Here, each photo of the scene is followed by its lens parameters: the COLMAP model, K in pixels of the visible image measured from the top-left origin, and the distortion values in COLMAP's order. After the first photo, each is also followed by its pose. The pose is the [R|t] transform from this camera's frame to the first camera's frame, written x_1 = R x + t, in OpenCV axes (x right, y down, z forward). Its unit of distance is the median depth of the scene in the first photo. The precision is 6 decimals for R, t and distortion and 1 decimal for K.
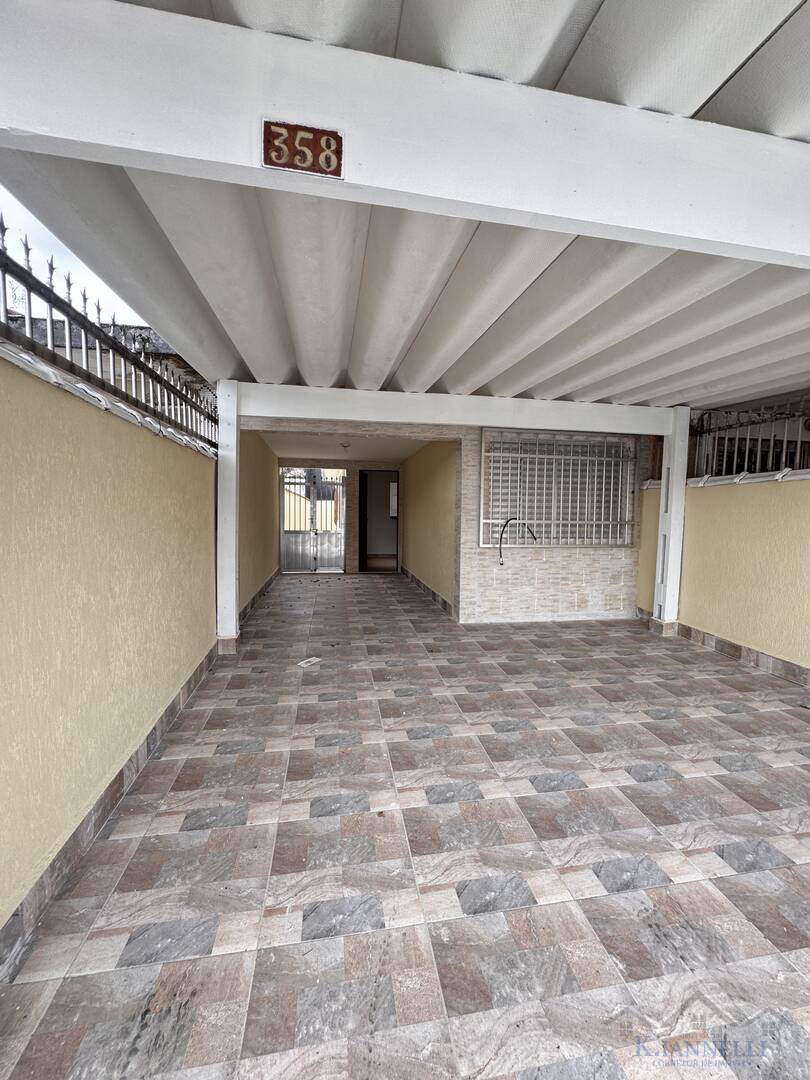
lens RADIAL K [[430.3, 0, 405.0], [0, 430.3, 540.0], [0, 0, 1]] dist [0.000793, 0.000174]
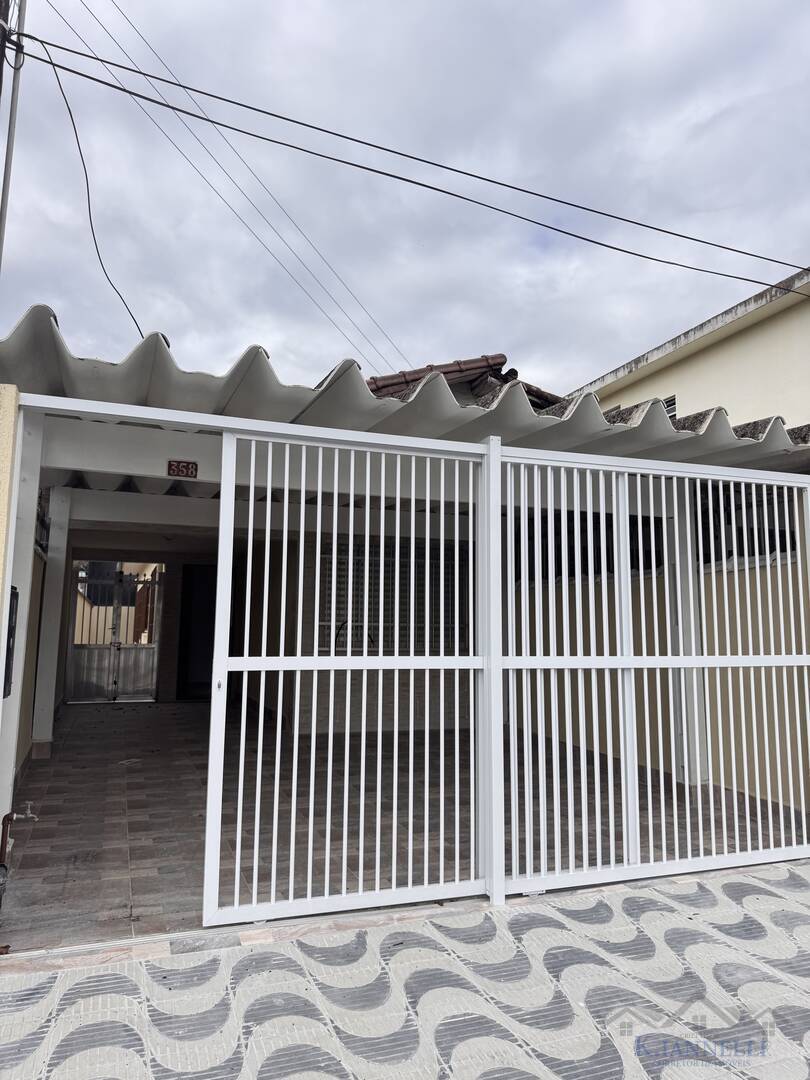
lens RADIAL K [[754.5, 0, 405.0], [0, 754.5, 540.0], [0, 0, 1]] dist [0.002681, 0.000606]
pose [[0.981268, 0.026868, 0.190763, 0.025823], [0.007964, 0.983722, -0.179519, 0.041107], [-0.192481, 0.177676, 0.965082, -0.405204]]
